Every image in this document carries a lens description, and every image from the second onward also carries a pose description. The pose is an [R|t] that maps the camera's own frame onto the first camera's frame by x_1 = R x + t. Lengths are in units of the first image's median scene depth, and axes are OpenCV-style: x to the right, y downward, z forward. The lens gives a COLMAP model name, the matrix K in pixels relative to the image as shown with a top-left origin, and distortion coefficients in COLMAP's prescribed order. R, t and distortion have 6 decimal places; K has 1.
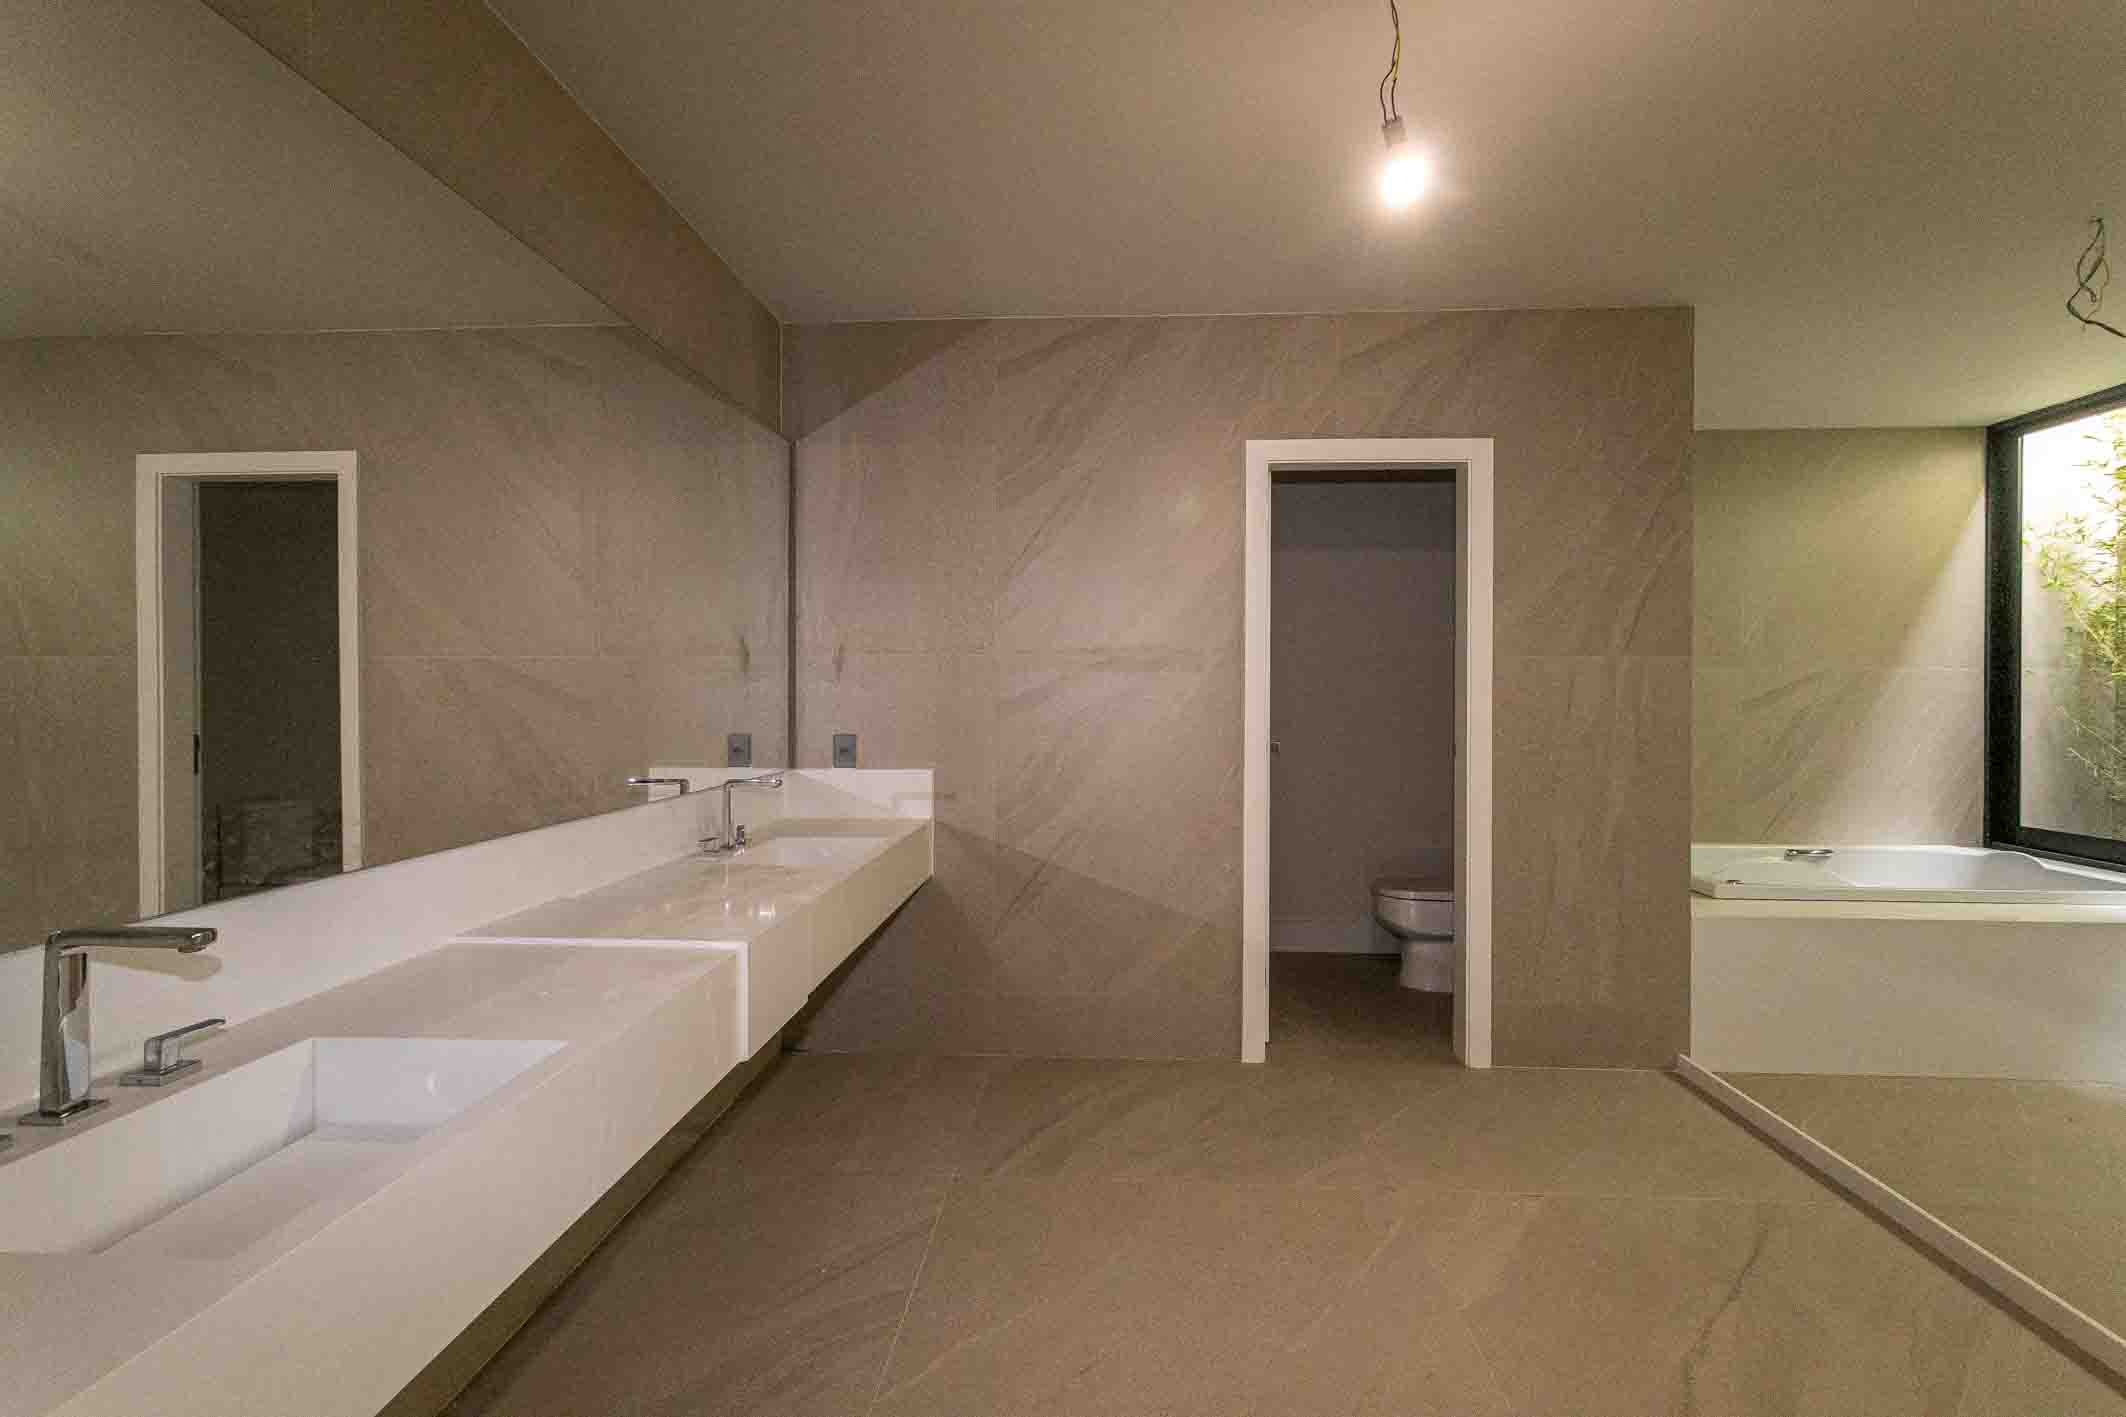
lens RADIAL K [[1077.4, 0, 1053.7], [0, 1077.4, 683.4], [0, 0, 1]] dist [0.000566, 0.000111]
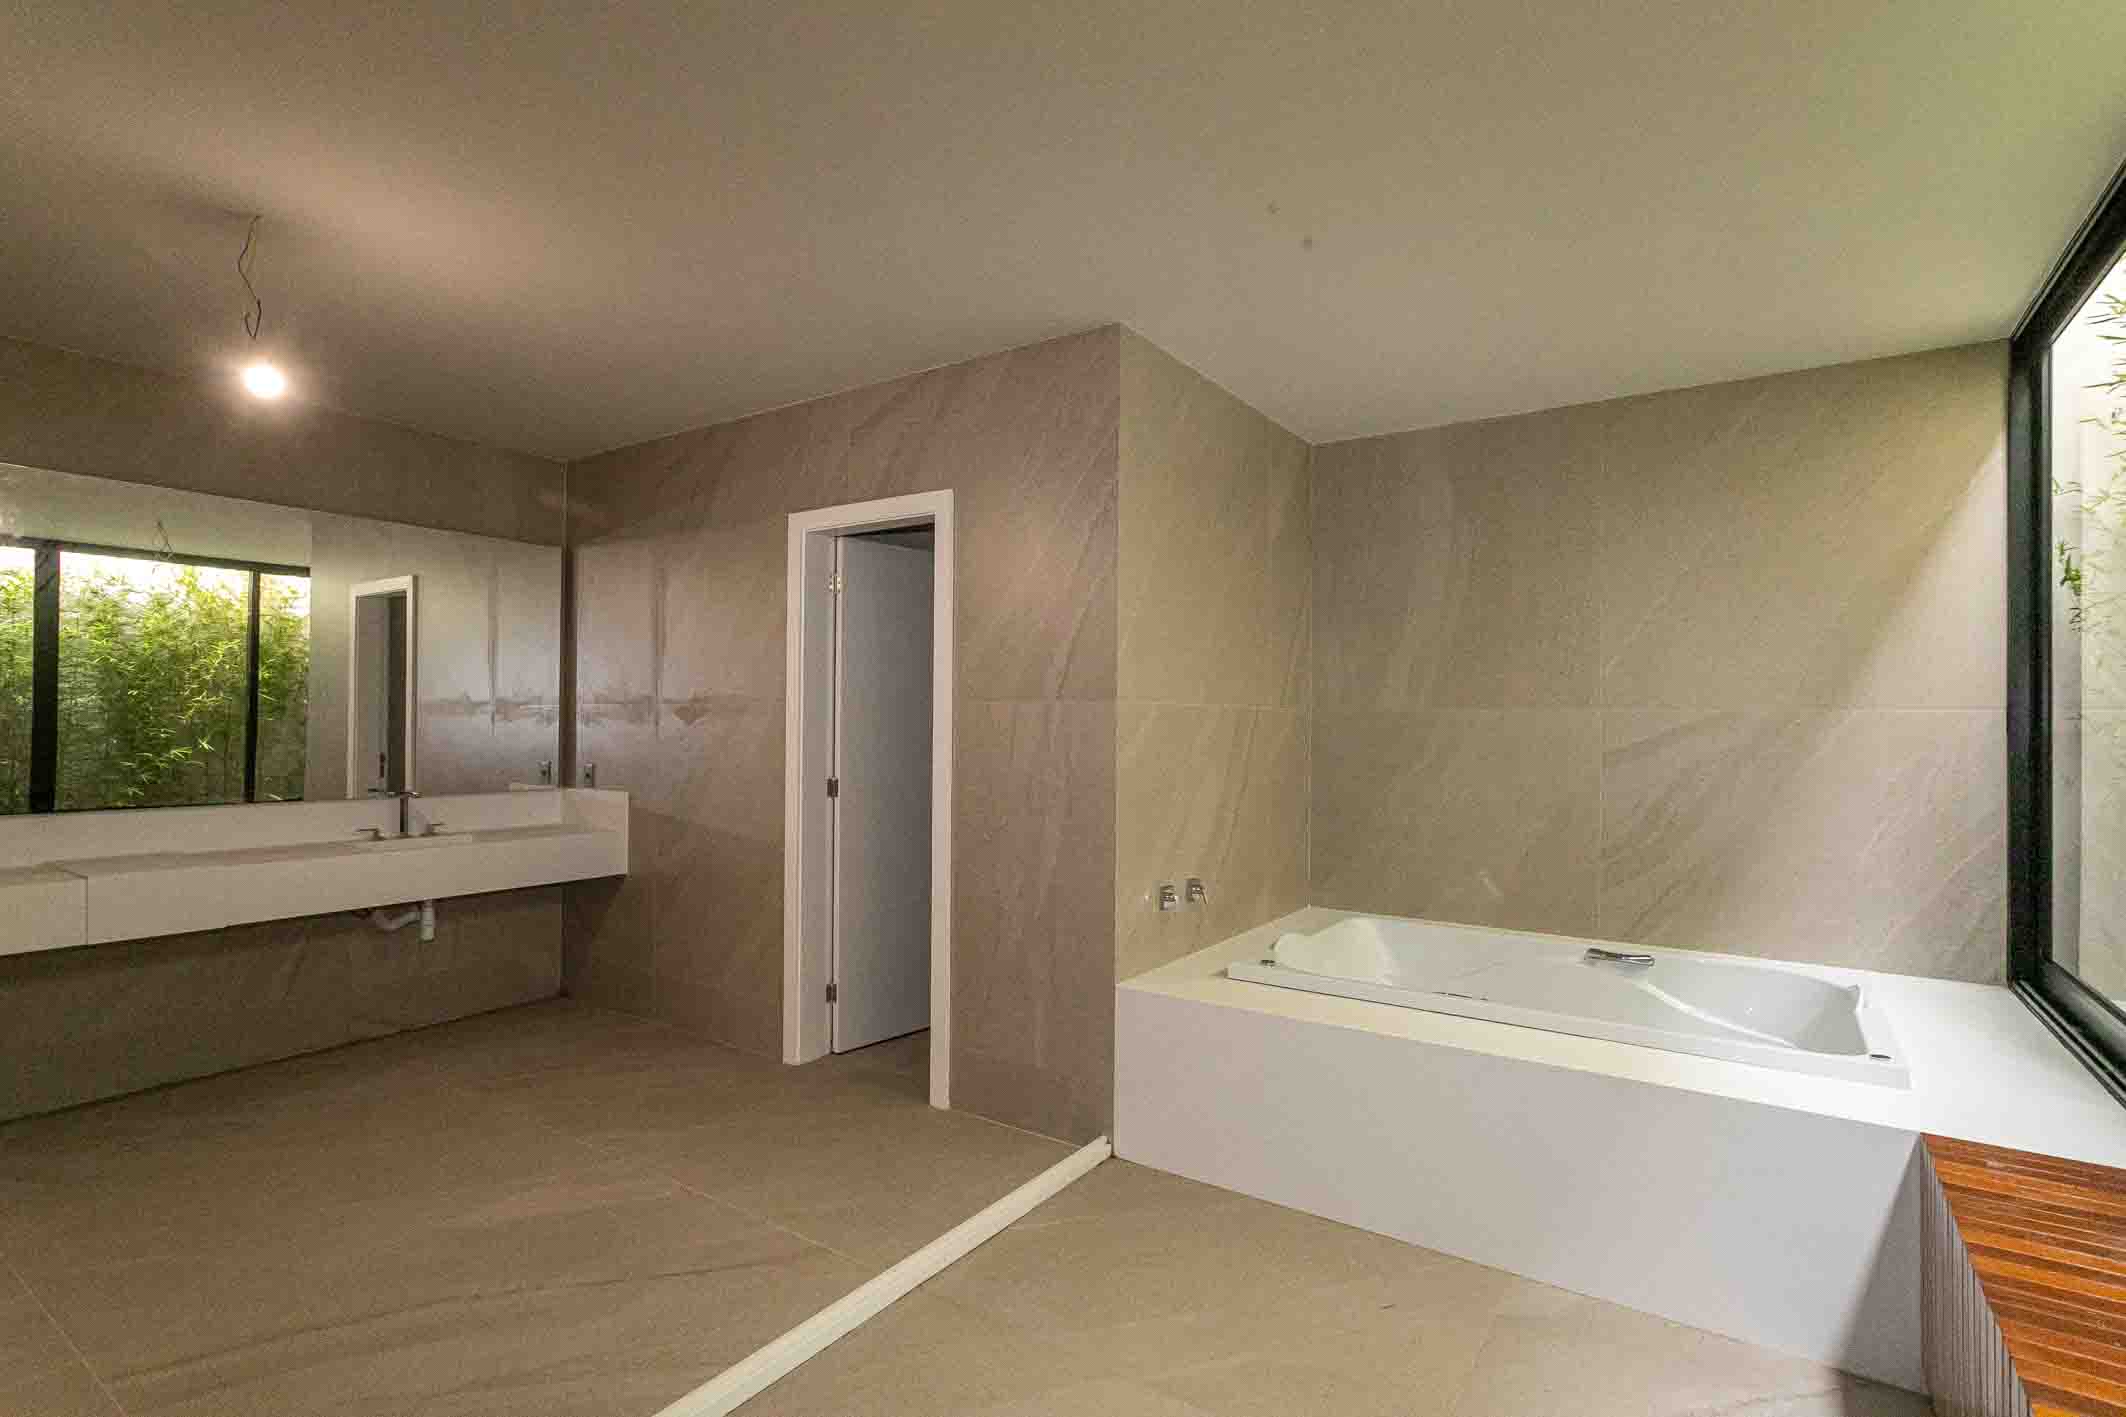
lens RADIAL K [[1004.9, 0, 1057.3], [0, 1004.9, 704.7], [0, 0, 1]] dist [0.028647, 0.000070]
pose [[0.846961, -0.003309, -0.531645, 0.865684], [-0.003052, 0.999934, -0.011086, -0.011934], [0.531646, 0.011012, 0.846895, 0.218499]]
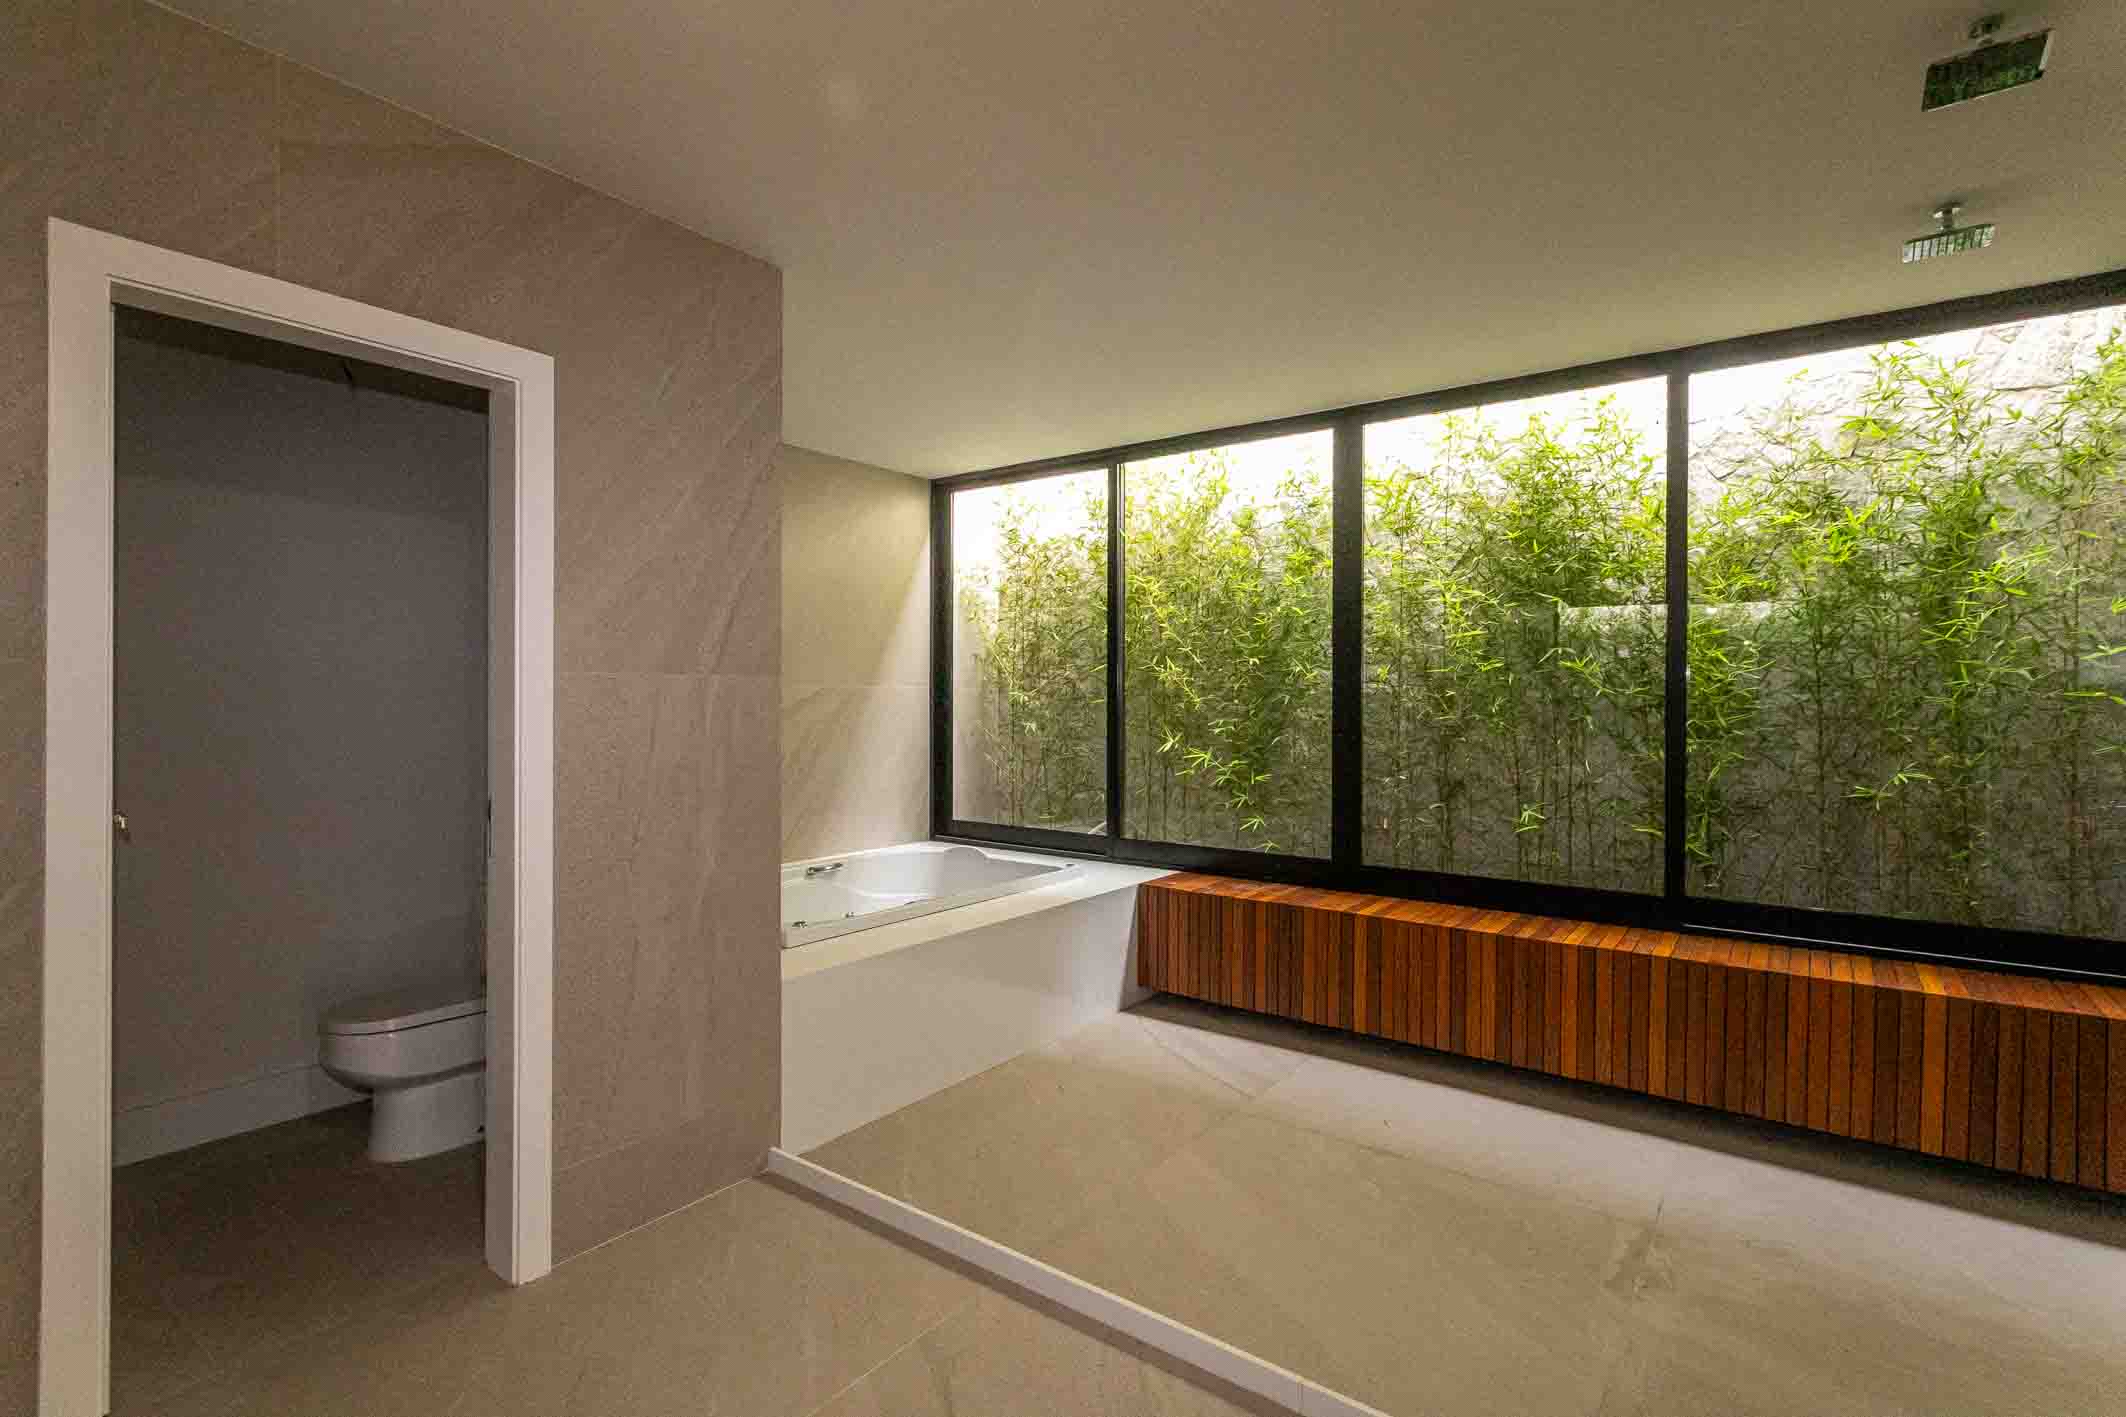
lens RADIAL K [[1015.8, 0, 1067.0], [0, 1015.8, 698.1], [0, 0, 1]] dist [-0.007554, -0.000438]
pose [[0.562808, -0.009892, 0.826528, 0.052014], [0.006072, 0.999951, 0.007833, -0.012013], [-0.826565, 0.000610, 0.562841, 0.318190]]
